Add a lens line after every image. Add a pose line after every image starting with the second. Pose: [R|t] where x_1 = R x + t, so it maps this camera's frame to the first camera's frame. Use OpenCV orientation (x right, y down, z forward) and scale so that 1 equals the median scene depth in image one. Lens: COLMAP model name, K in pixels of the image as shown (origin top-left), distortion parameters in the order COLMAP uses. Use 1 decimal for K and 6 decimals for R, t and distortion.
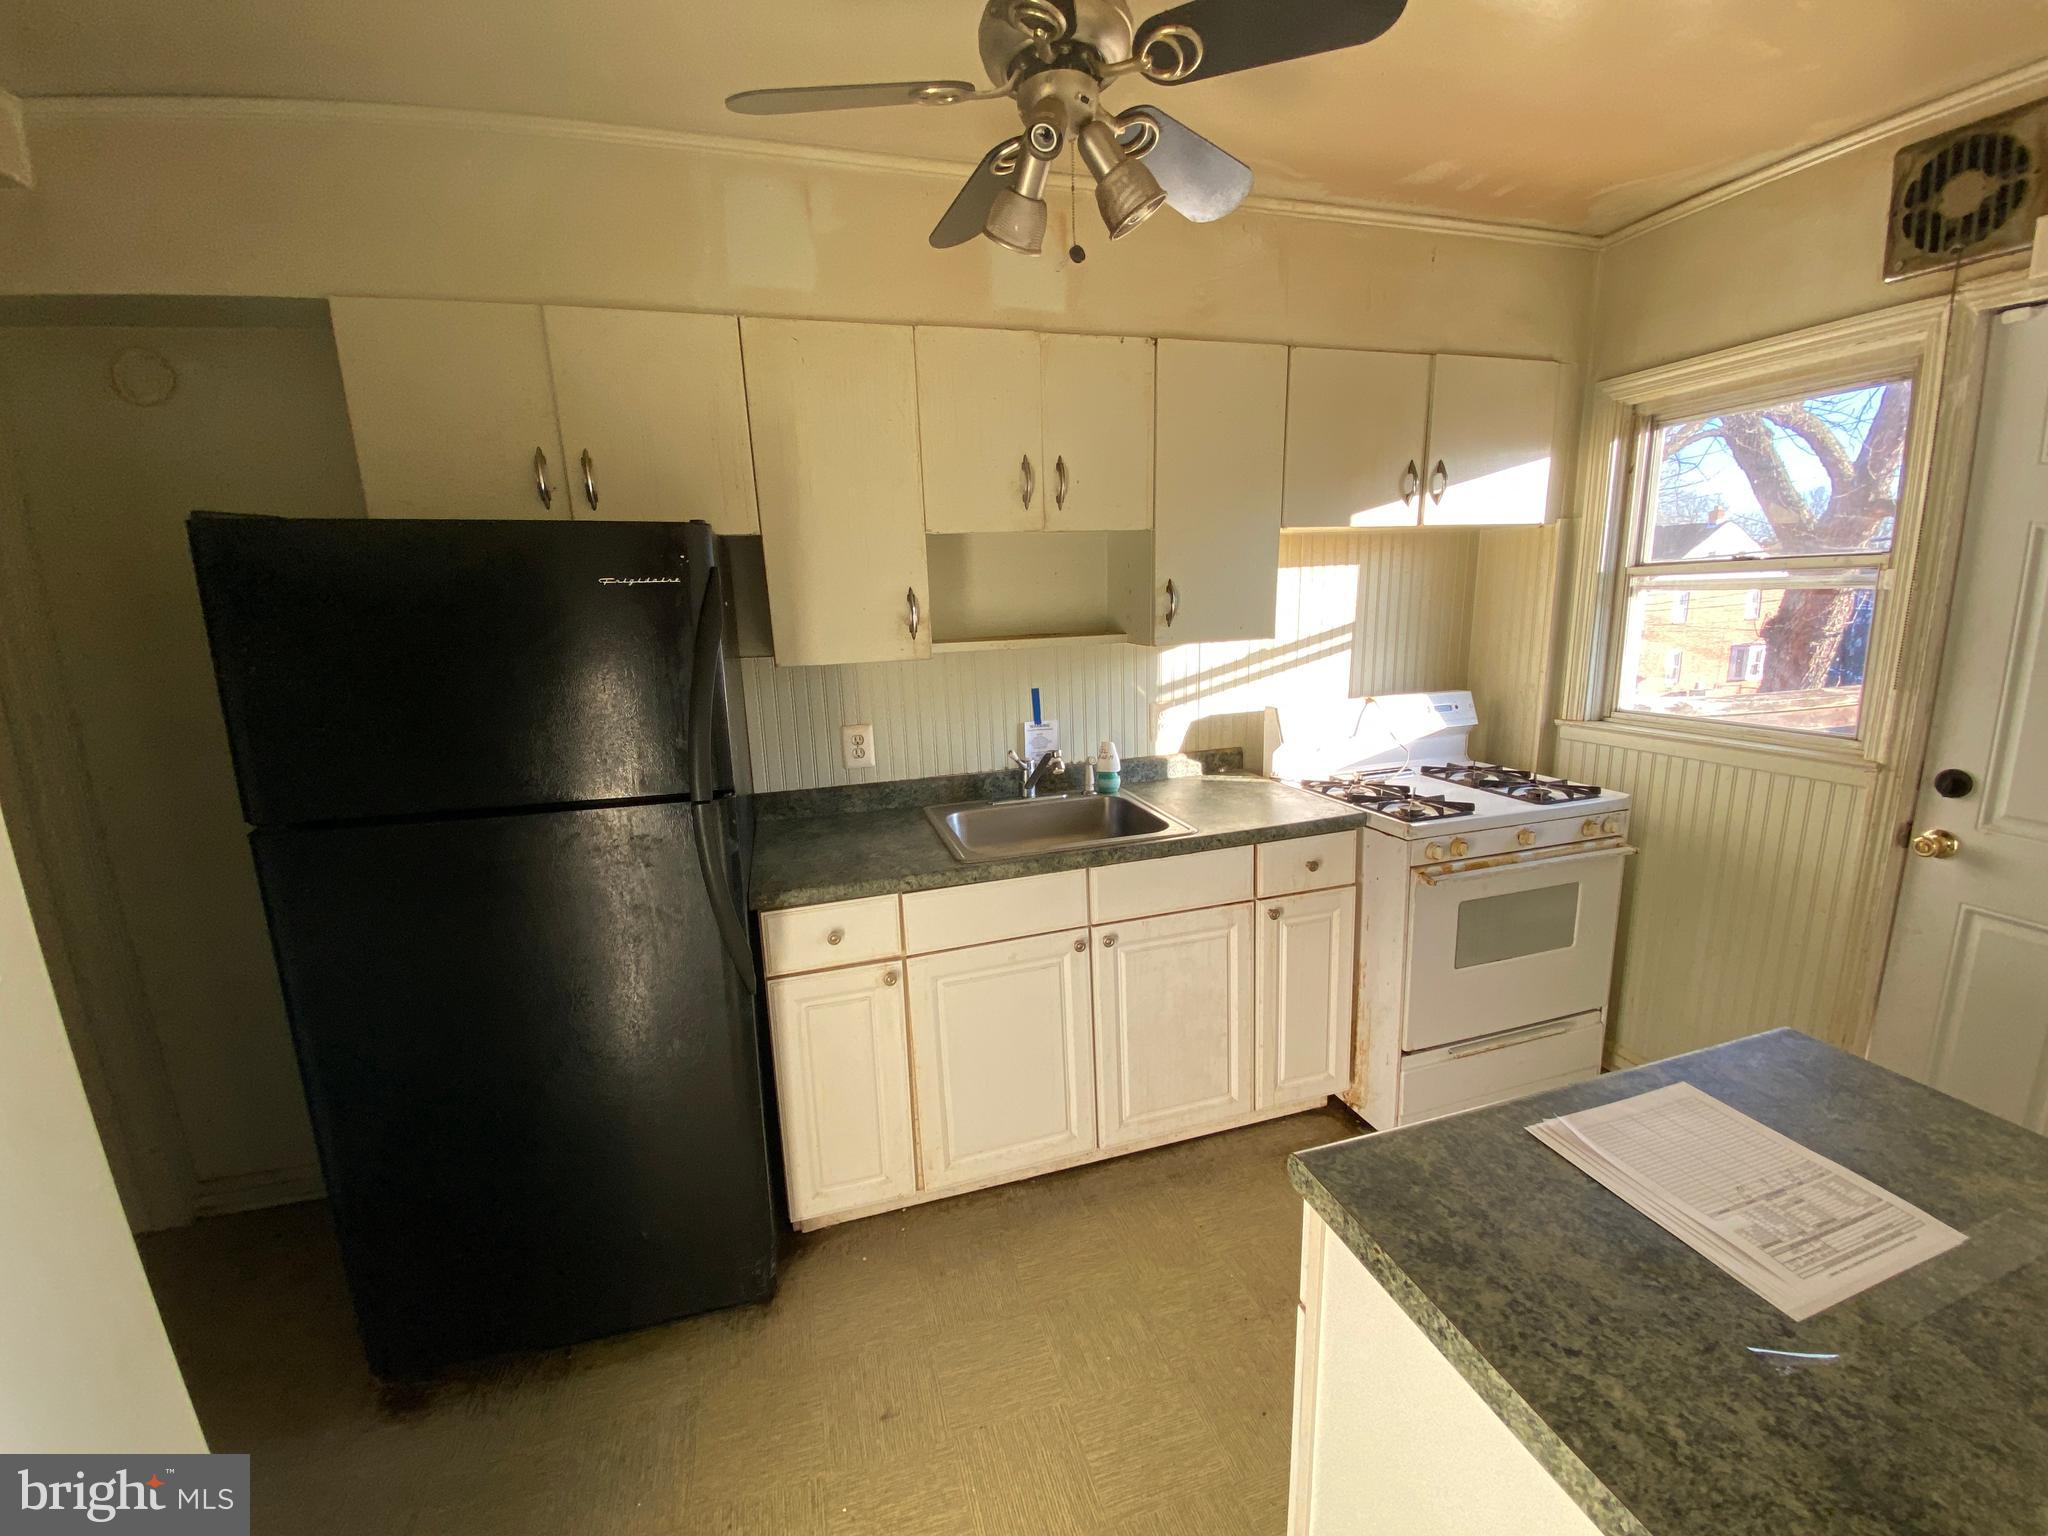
lens RADIAL K [[823.9, 0, 1024.0], [0, 823.9, 768.0], [0, 0, 1]] dist [0.000706, -0.000081]
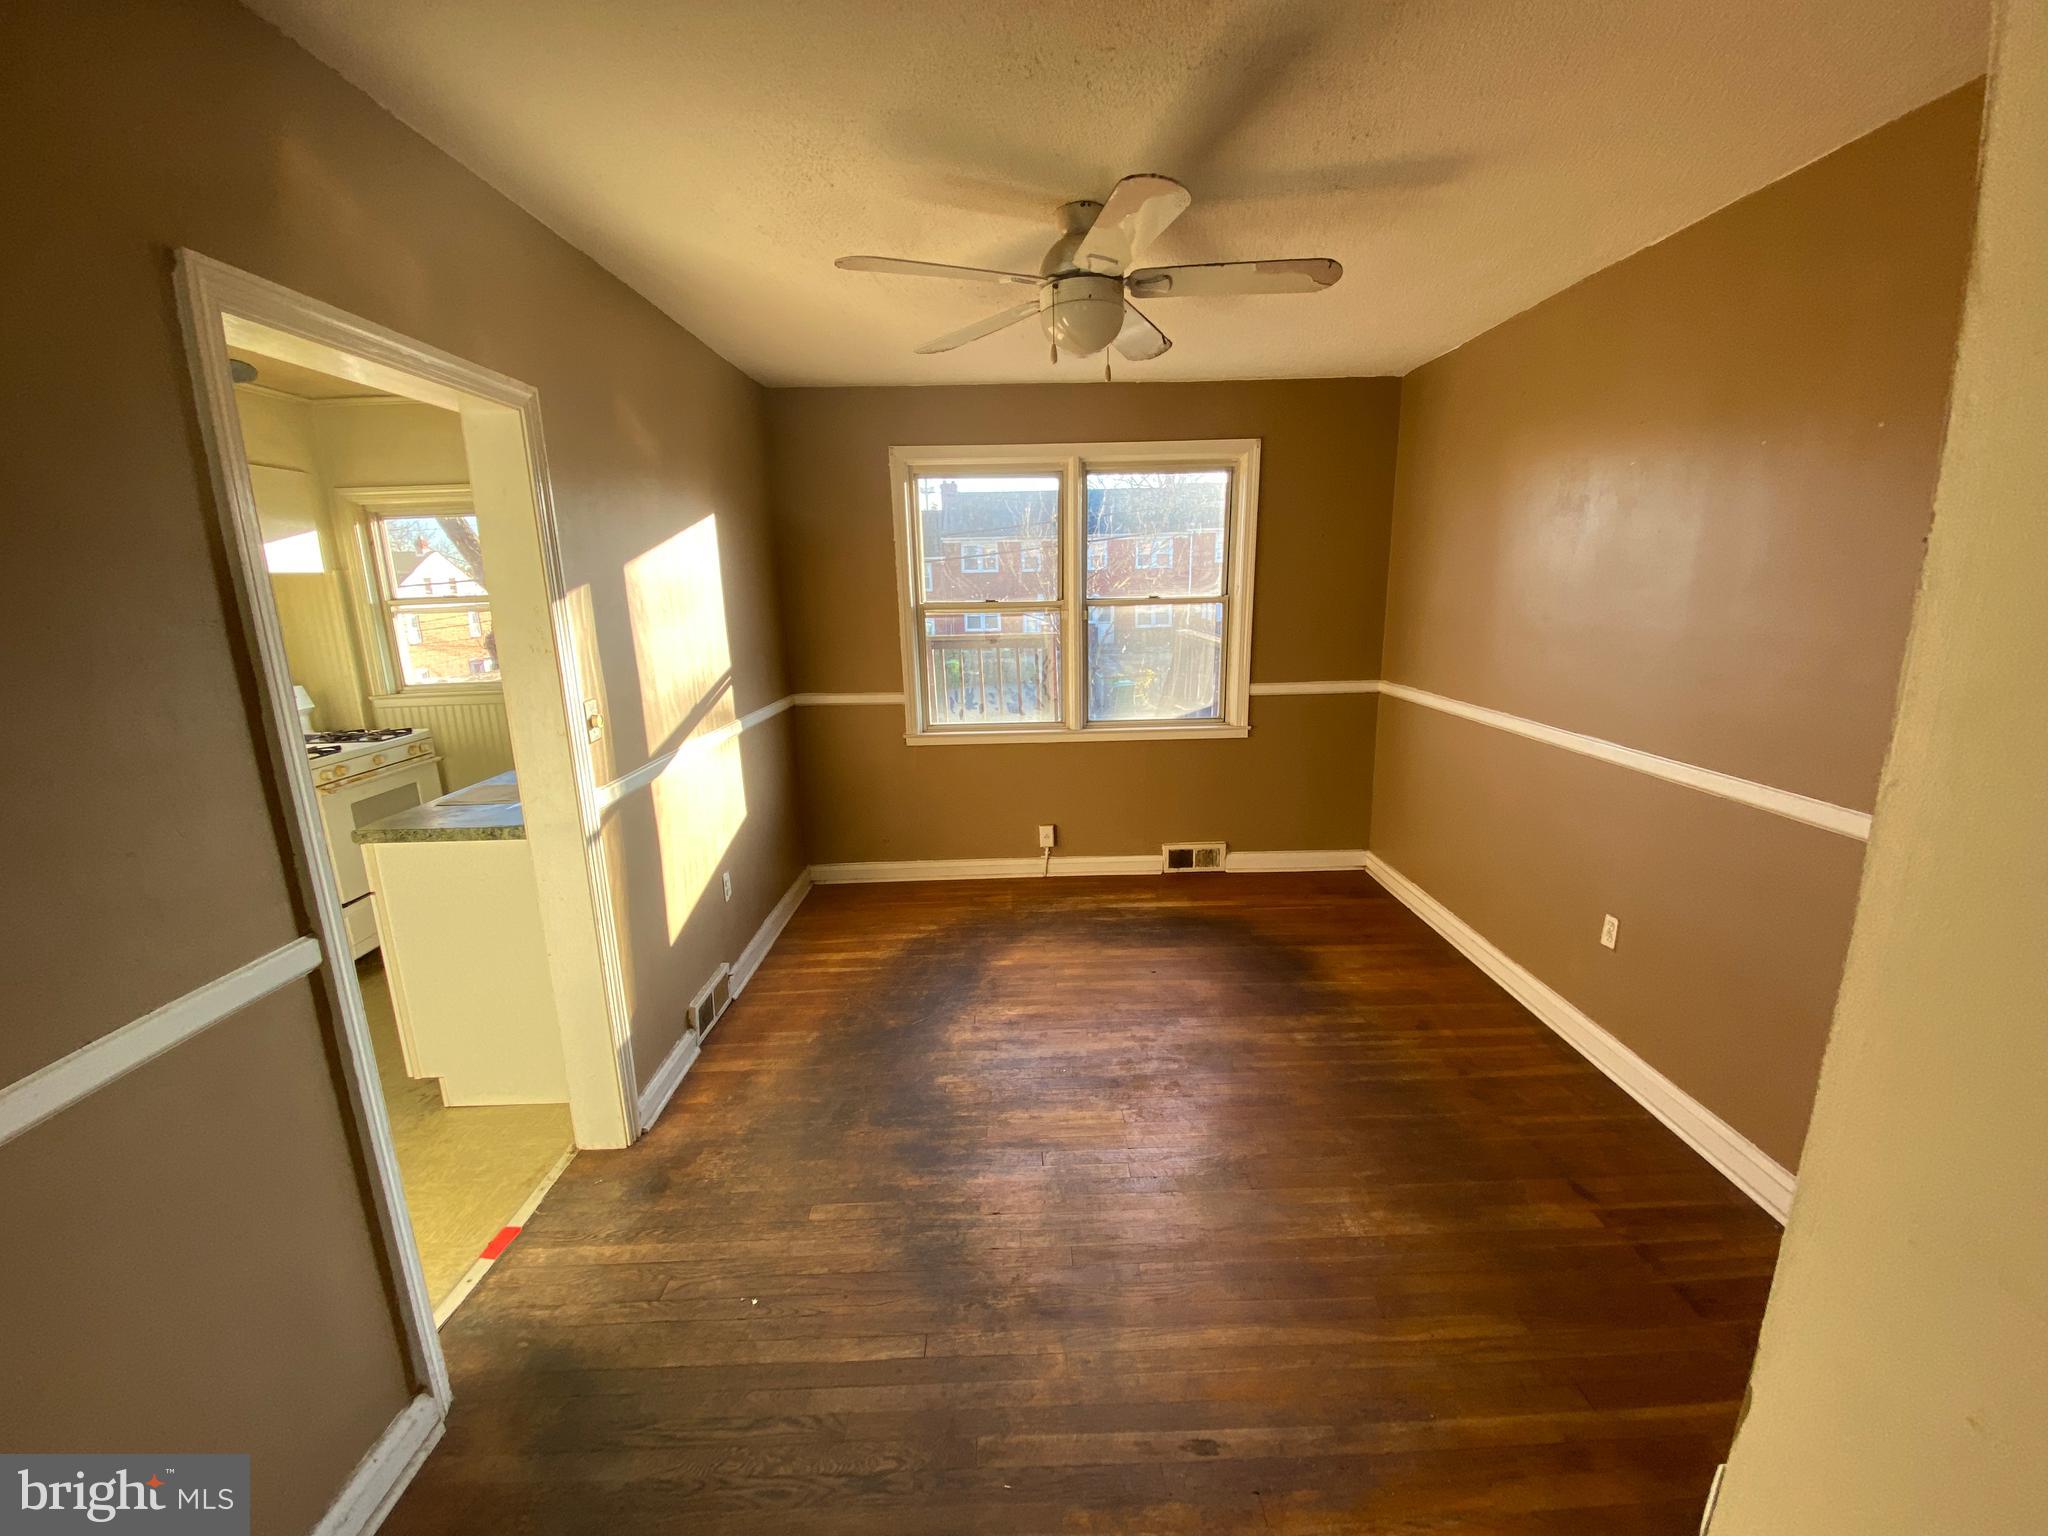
lens RADIAL K [[827.2, 0, 1024.0], [0, 827.2, 768.0], [0, 0, 1]] dist [-0.014211, -0.000102]
pose [[0.270757, -0.183882, 0.944922, -0.563258], [0.208420, 0.969502, 0.128945, 0.143501], [-0.939815, 0.162028, 0.300824, -0.673606]]
